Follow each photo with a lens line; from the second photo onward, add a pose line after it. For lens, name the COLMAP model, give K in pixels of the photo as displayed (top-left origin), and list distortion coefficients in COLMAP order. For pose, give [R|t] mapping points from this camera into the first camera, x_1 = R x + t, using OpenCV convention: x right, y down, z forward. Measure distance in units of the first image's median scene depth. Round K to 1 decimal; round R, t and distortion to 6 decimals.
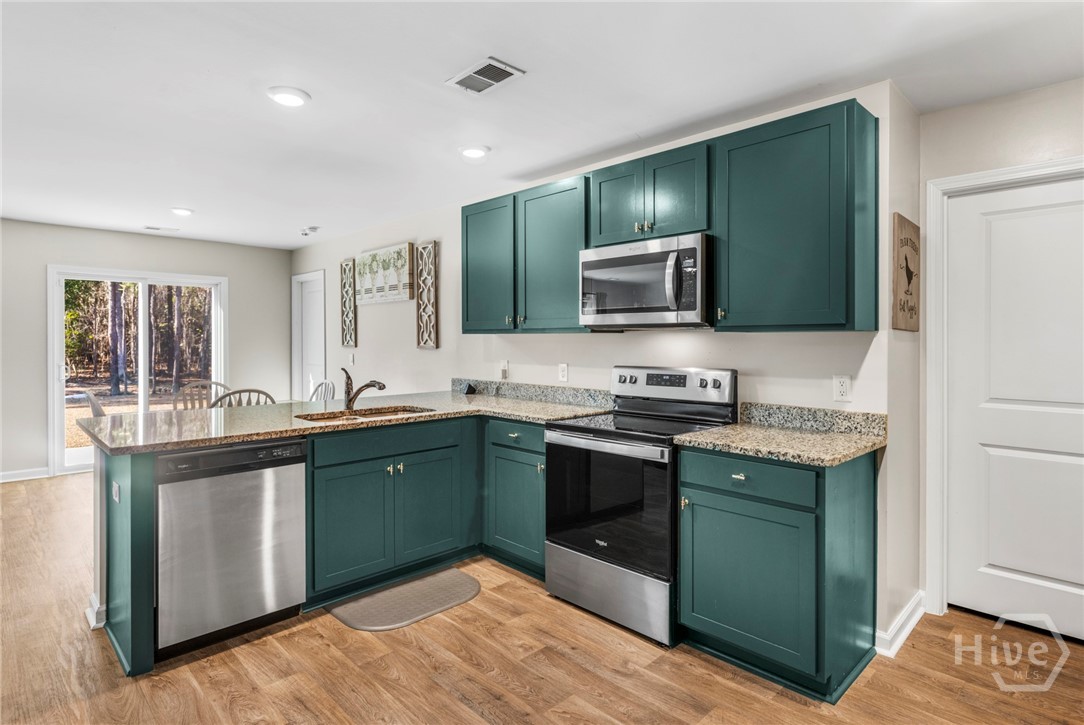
lens RADIAL K [[568.0, 0, 540.0], [0, 568.0, 342.7], [0, 0, 1]] dist [-0.000876, -0.000081]
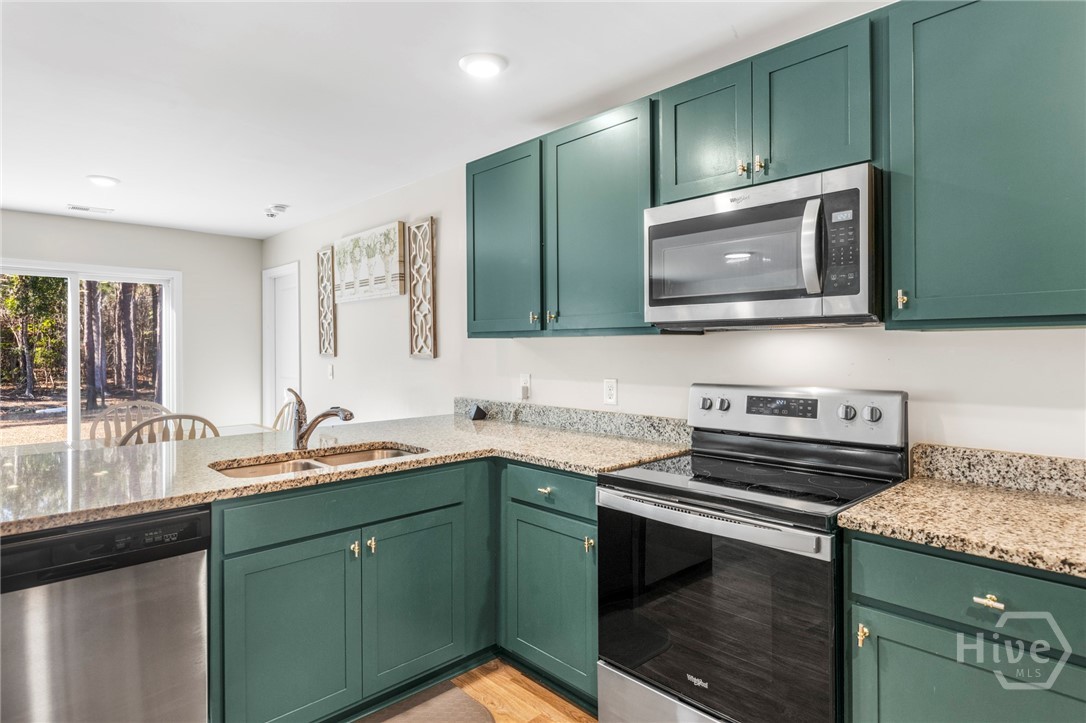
lens RADIAL K [[593.4, 0, 546.0], [0, 593.4, 346.8], [0, 0, 1]] dist [0.000815, -0.000060]
pose [[0.999955, -0.003992, -0.008628, -0.036380], [0.003941, 0.999975, -0.005906, 0.000582], [0.008651, 0.005871, 0.999945, 0.292025]]
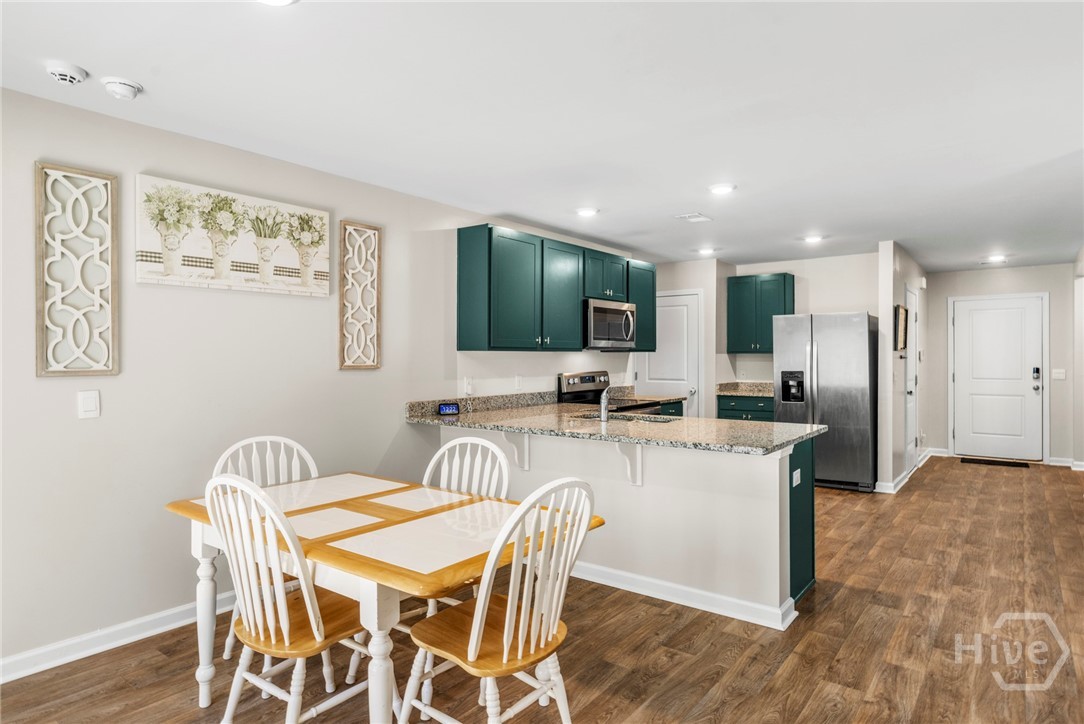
lens RADIAL K [[625.1, 0, 542.0], [0, 625.1, 362.0], [0, 0, 1]] dist [-0.002043, -0.000269]
pose [[-0.138472, -0.010282, 0.990313, -1.494162], [0.007352, 0.999908, 0.011410, -0.008803], [-0.990339, 0.008861, -0.138384, 1.277430]]
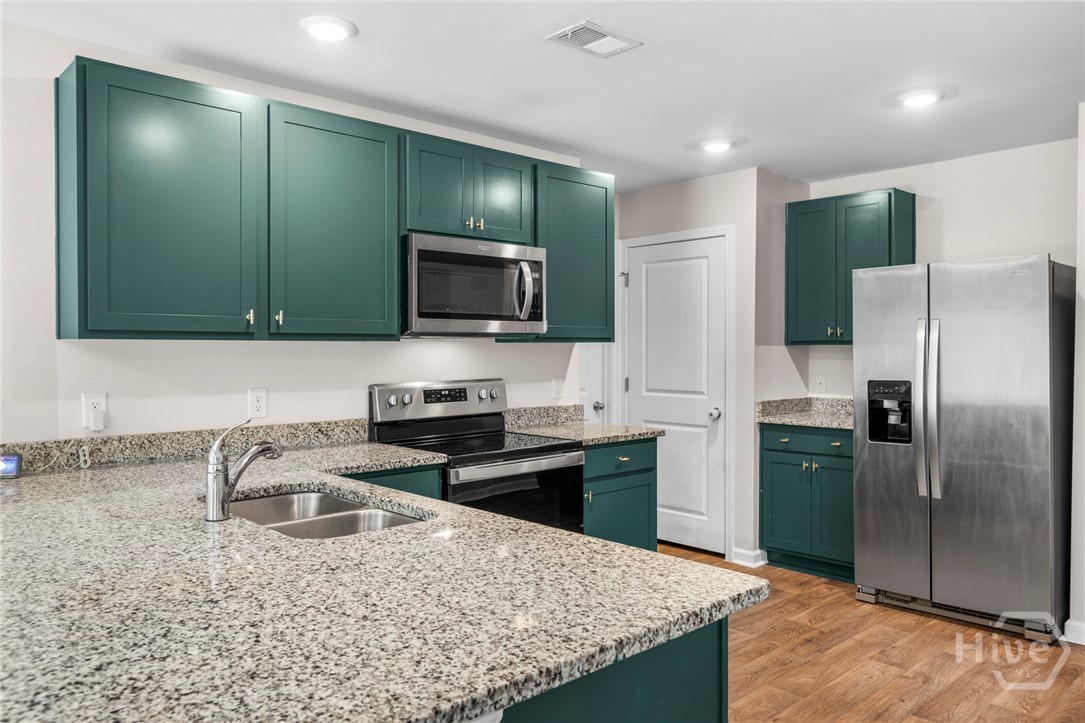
lens RADIAL K [[777.3, 0, 542.5], [0, 777.3, 361.5], [0, 0, 1]] dist [-0.002007, -0.009555]
pose [[0.032147, -0.018299, 0.999316, -0.896486], [0.007178, 0.999811, 0.018078, -0.007275], [-0.999457, 0.006592, 0.032273, 0.739218]]
